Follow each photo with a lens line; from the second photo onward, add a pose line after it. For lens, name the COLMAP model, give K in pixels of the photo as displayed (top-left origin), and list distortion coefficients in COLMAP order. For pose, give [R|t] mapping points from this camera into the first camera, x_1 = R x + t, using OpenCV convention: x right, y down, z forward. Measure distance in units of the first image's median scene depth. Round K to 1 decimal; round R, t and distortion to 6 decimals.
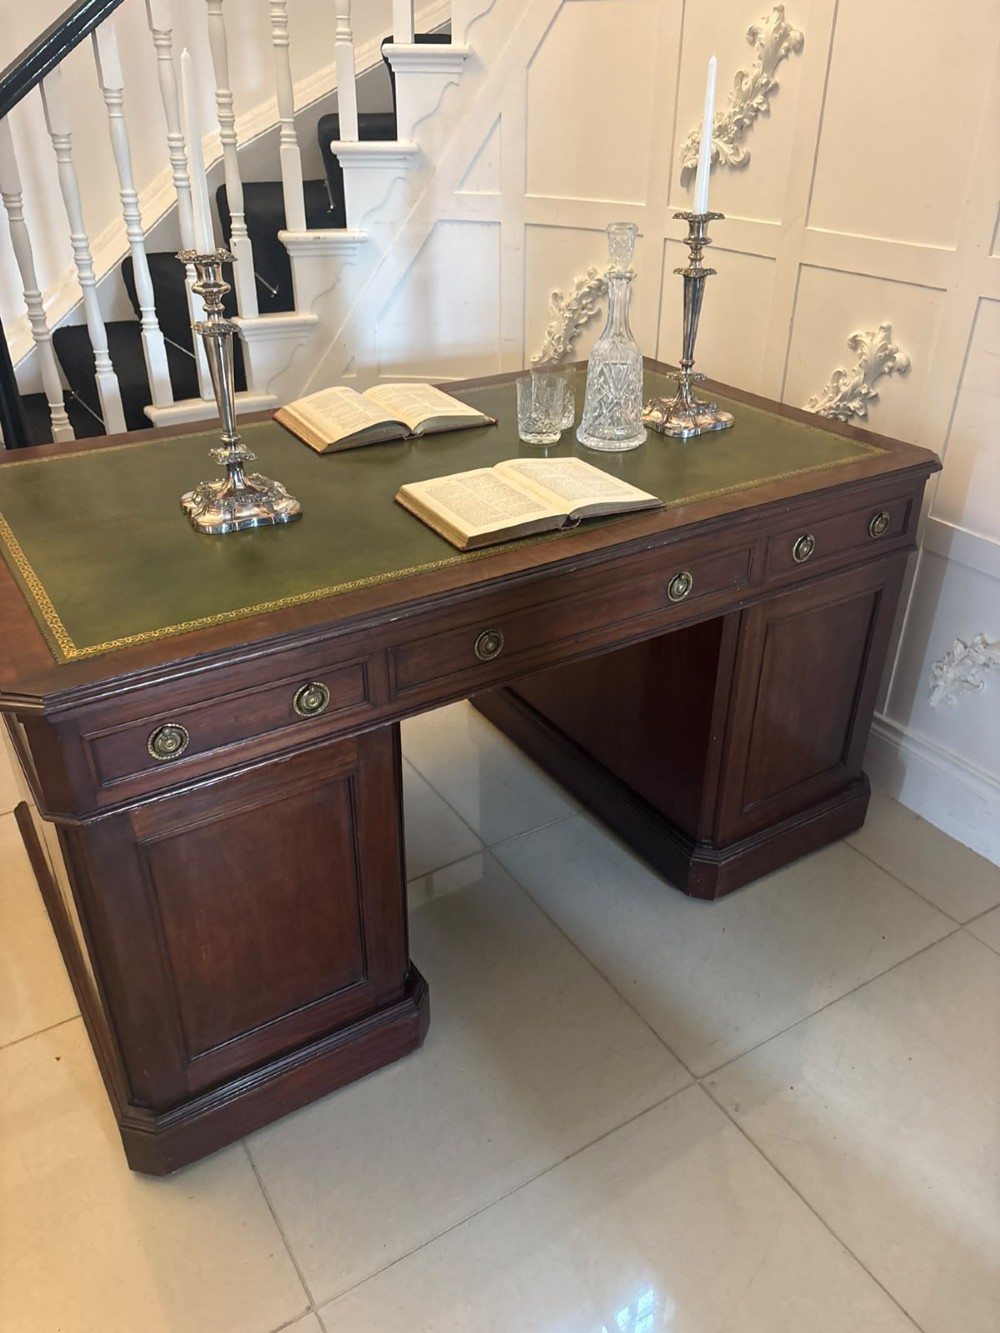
lens RADIAL K [[1023.5, 0, 500.1], [0, 1023.5, 662.8], [0, 0, 1]] dist [0.000786, -0.008741]
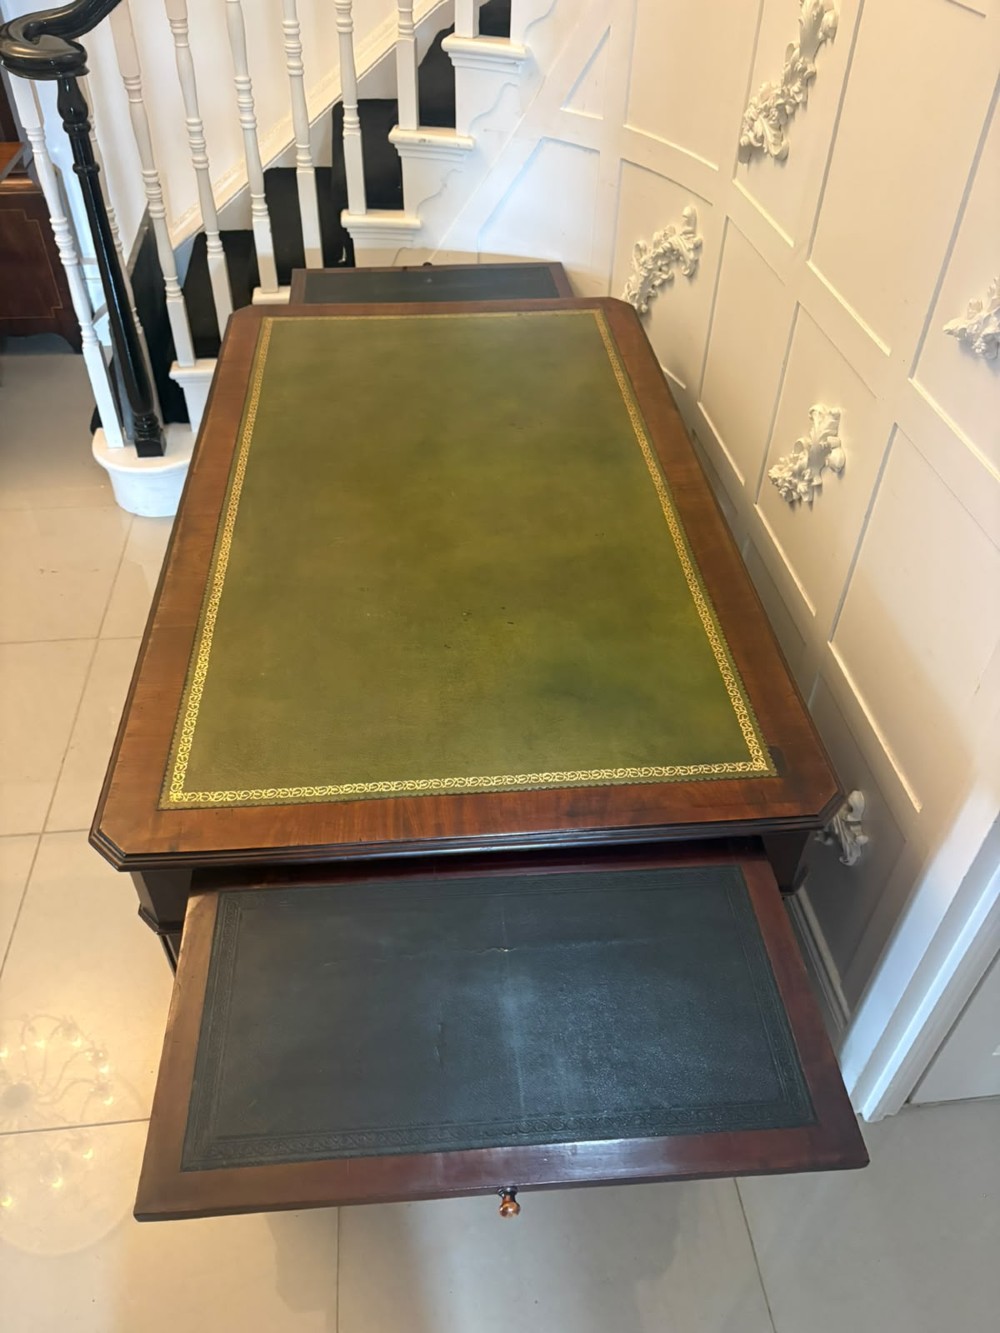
lens RADIAL K [[1005.3, 0, 495.3], [0, 1005.3, 667.4], [0, 0, 1]] dist [0.075065, -0.130442]
pose [[0.898054, 0.300509, -0.321238, 0.347734], [-0.225722, 0.941614, 0.249826, -0.211778], [0.377557, -0.151847, 0.913451, 0.086006]]
